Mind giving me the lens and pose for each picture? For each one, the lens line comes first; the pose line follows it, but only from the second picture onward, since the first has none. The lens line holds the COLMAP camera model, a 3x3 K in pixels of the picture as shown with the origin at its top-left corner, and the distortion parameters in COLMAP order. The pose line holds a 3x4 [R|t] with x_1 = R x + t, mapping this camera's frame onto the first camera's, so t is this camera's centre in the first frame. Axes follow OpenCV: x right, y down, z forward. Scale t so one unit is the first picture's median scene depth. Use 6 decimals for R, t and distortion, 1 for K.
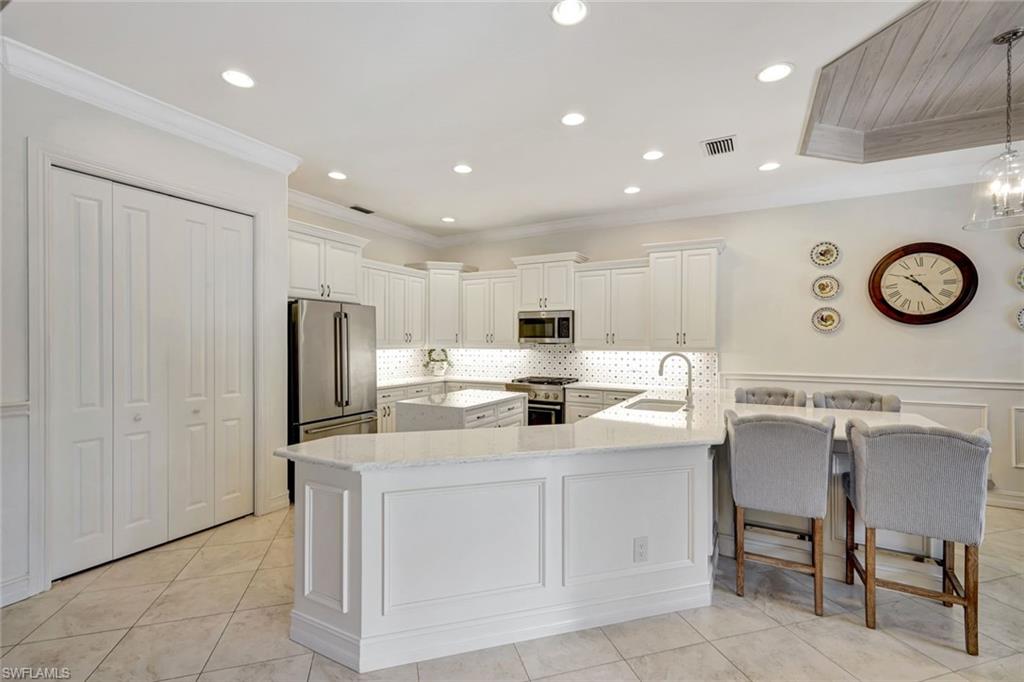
lens RADIAL K [[442.3, 0, 512.6], [0, 442.3, 344.8], [0, 0, 1]] dist [0.000986, 0.000024]
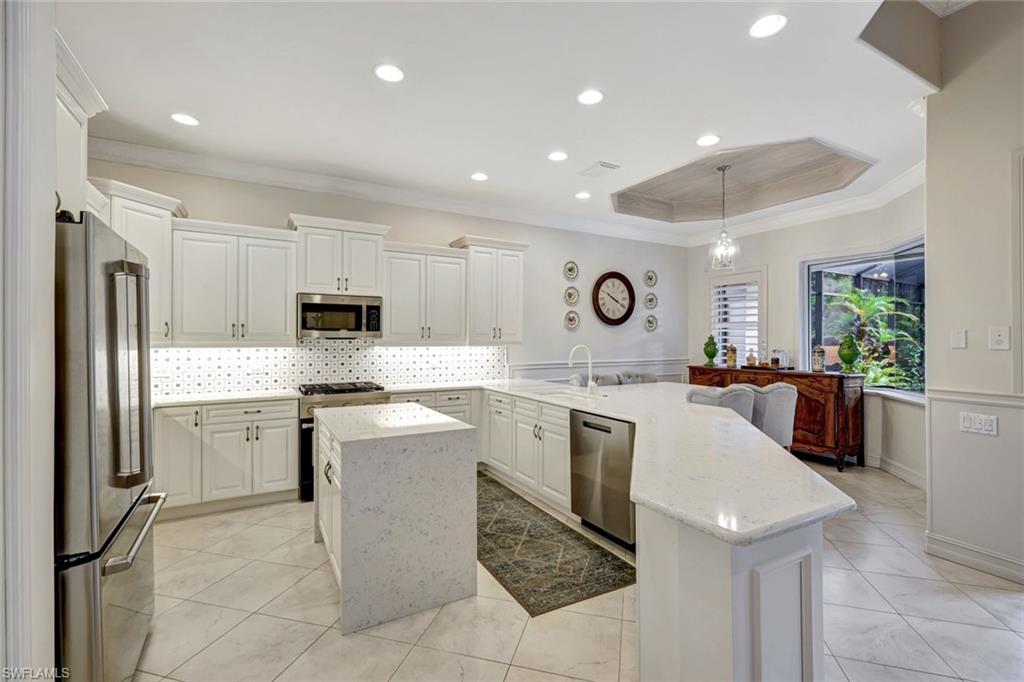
lens RADIAL K [[451.1, 0, 497.7], [0, 451.1, 341.5], [0, 0, 1]] dist [0.001877, -0.000143]
pose [[0.537689, -0.005802, 0.843123, -0.446264], [0.005259, 0.999980, 0.003527, 0.001112], [-0.843127, 0.002538, 0.537709, 0.376127]]
